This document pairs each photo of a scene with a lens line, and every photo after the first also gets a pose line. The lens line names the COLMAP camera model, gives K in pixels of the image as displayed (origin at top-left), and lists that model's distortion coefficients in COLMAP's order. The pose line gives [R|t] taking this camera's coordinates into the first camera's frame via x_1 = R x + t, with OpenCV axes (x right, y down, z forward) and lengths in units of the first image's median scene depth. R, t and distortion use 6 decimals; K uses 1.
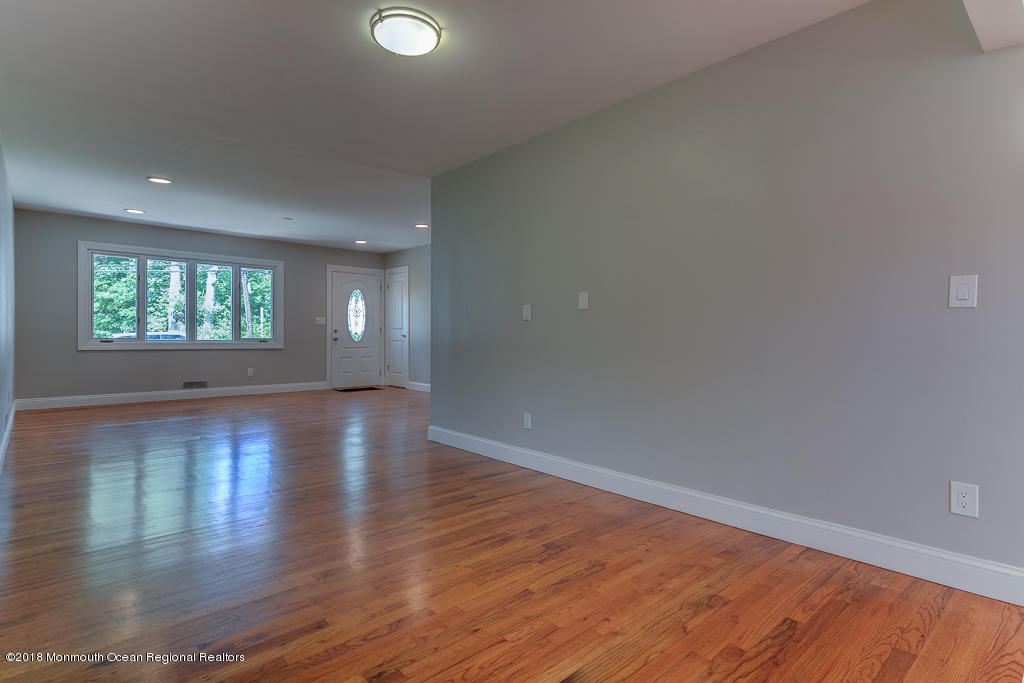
lens RADIAL K [[512.6, 0, 512.0], [0, 512.6, 341.5], [0, 0, 1]] dist [0.000398, -0.000135]
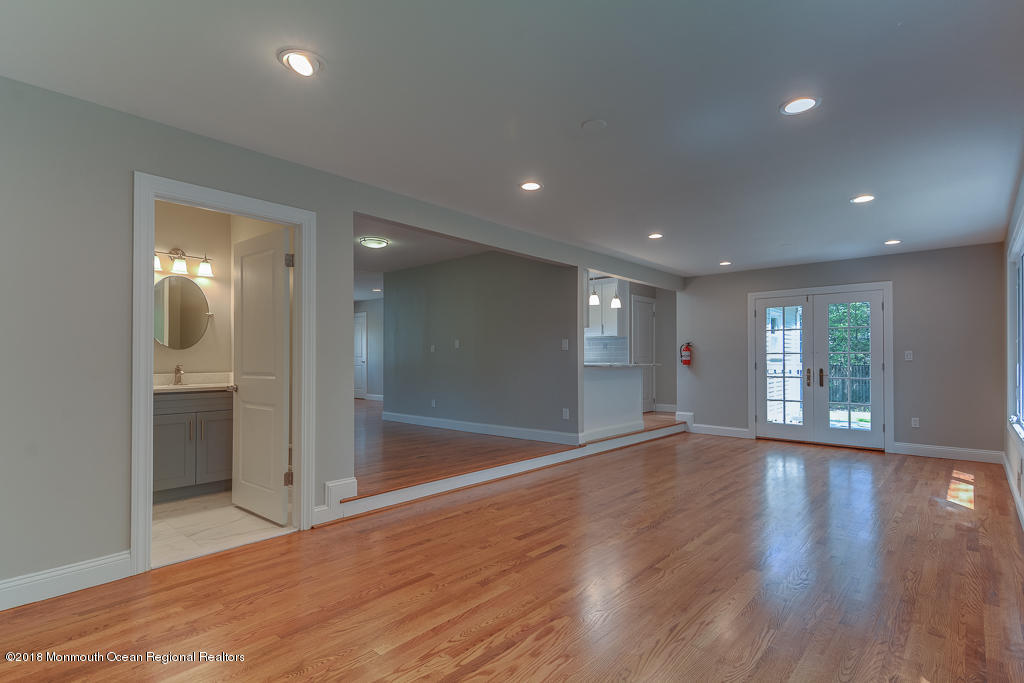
lens RADIAL K [[512.6, 0, 512.0], [0, 512.6, 341.5], [0, 0, 1]] dist [0.000398, -0.000135]
pose [[0.995751, -0.010175, 0.091521, 0.085515], [0.014483, 0.998812, -0.046535, 0.006159], [-0.090939, 0.047662, 0.994715, -0.564047]]
